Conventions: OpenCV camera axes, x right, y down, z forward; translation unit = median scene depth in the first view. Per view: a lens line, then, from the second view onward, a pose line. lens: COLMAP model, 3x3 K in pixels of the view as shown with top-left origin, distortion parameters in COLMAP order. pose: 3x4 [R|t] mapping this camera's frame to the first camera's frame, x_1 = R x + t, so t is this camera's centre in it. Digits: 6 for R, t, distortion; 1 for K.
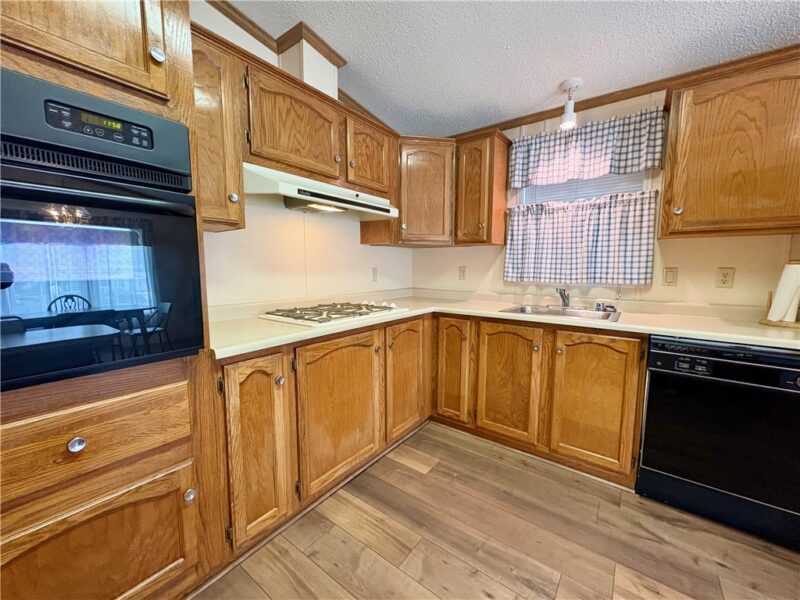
lens RADIAL K [[317.4, 0, 400.0], [0, 317.4, 300.0], [0, 0, 1]] dist [-0.000354, -0.000150]
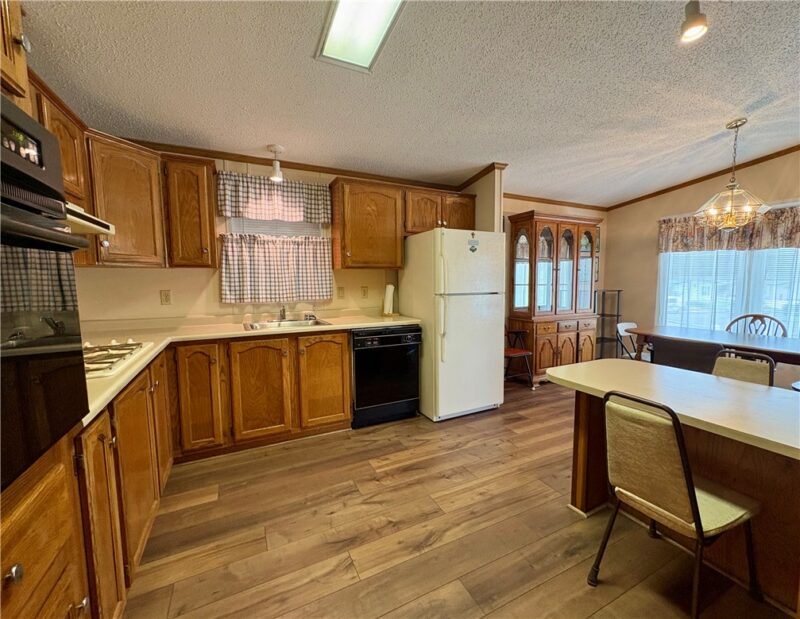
lens RADIAL K [[346.4, 0, 415.6], [0, 346.4, 309.9], [0, 0, 1]] dist [-0.000798, -0.000042]
pose [[0.432295, -0.088328, 0.897396, -0.503405], [0.102673, 0.993540, 0.048331, -0.032895], [-0.895868, 0.071245, 0.438572, -0.076902]]
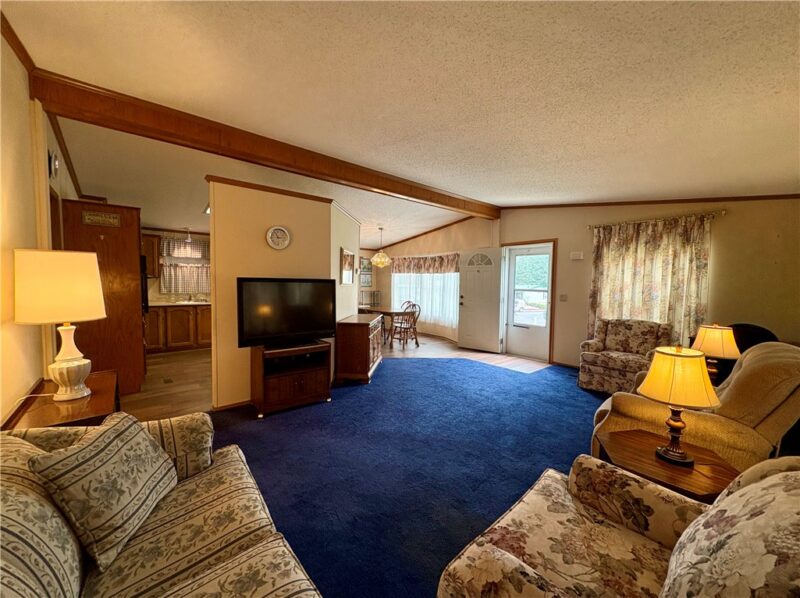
lens RADIAL K [[317.4, 0, 400.0], [0, 317.4, 299.0], [0, 0, 1]] dist [-0.000354, -0.000150]
pose [[0.228871, -0.051878, 0.972073, -1.898924], [0.092133, 0.995251, 0.031422, 0.089682], [-0.969087, 0.082368, 0.232564, -1.554081]]
